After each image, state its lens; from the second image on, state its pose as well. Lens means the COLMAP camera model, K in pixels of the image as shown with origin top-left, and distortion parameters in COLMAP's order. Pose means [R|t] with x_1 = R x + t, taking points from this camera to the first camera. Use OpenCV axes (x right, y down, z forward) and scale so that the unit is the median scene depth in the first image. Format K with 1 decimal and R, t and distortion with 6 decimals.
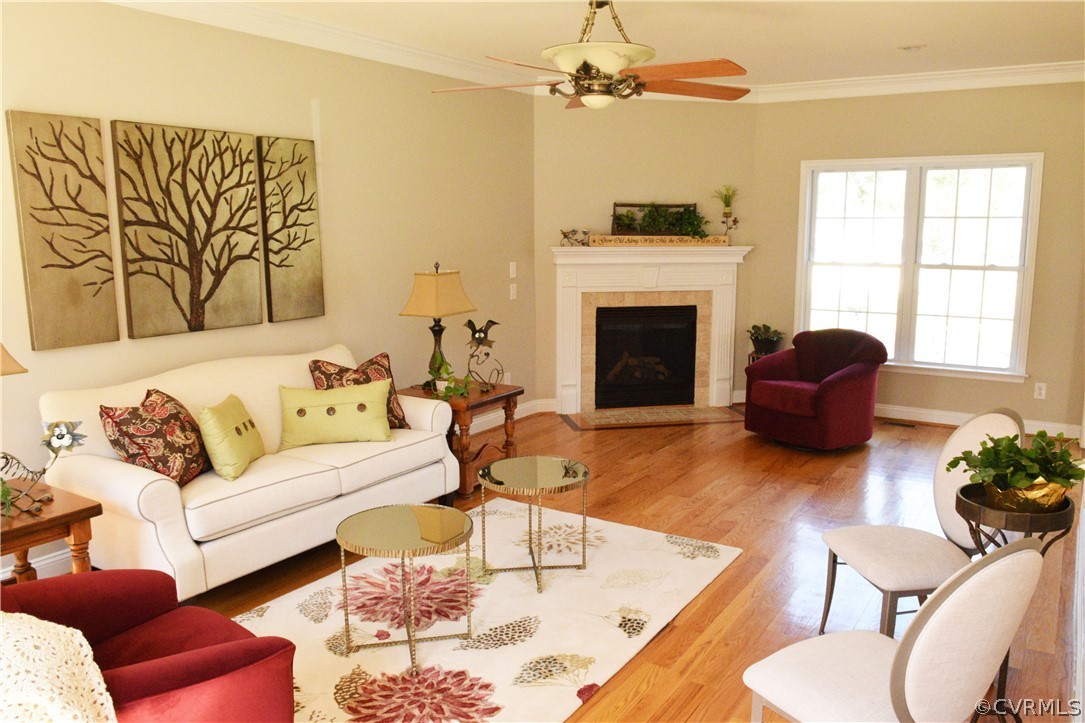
lens RADIAL K [[835.7, 0, 563.8], [0, 835.7, 356.5], [0, 0, 1]] dist [-0.034093, 0.010964]
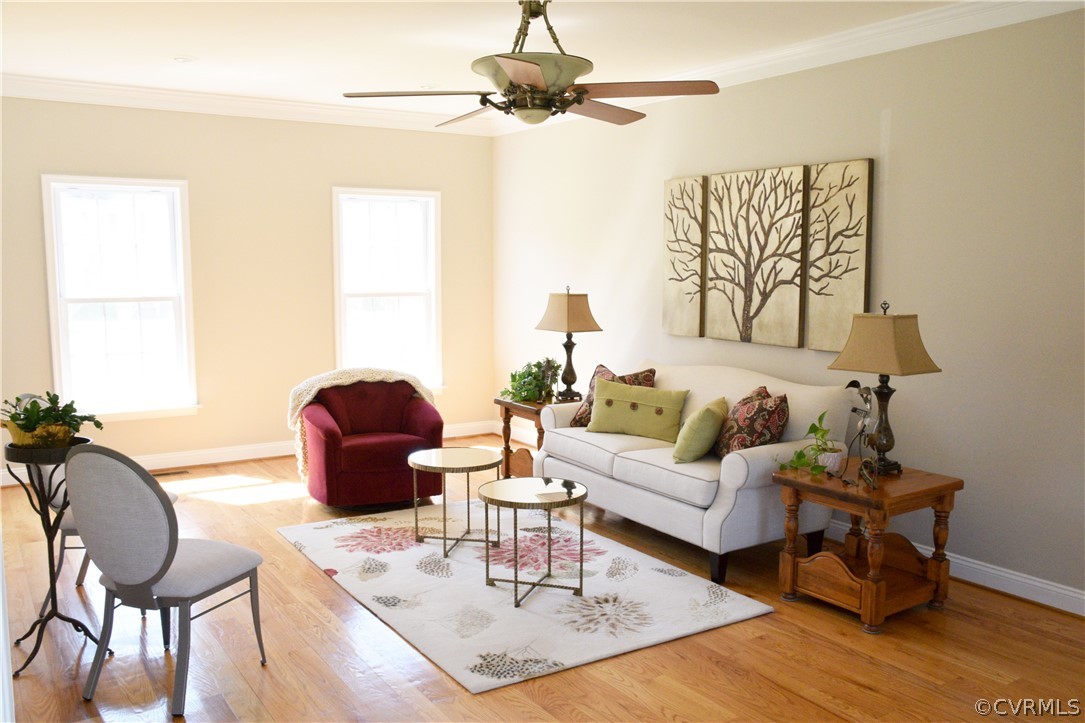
lens RADIAL K [[934.2, 0, 548.8], [0, 934.2, 355.6], [0, 0, 1]] dist [-0.046093, 0.013843]
pose [[-0.426367, 0.098623, -0.899158, 0.859038], [-0.138694, 0.975156, 0.172726, -0.199613], [0.893854, 0.198352, -0.402096, 1.278328]]
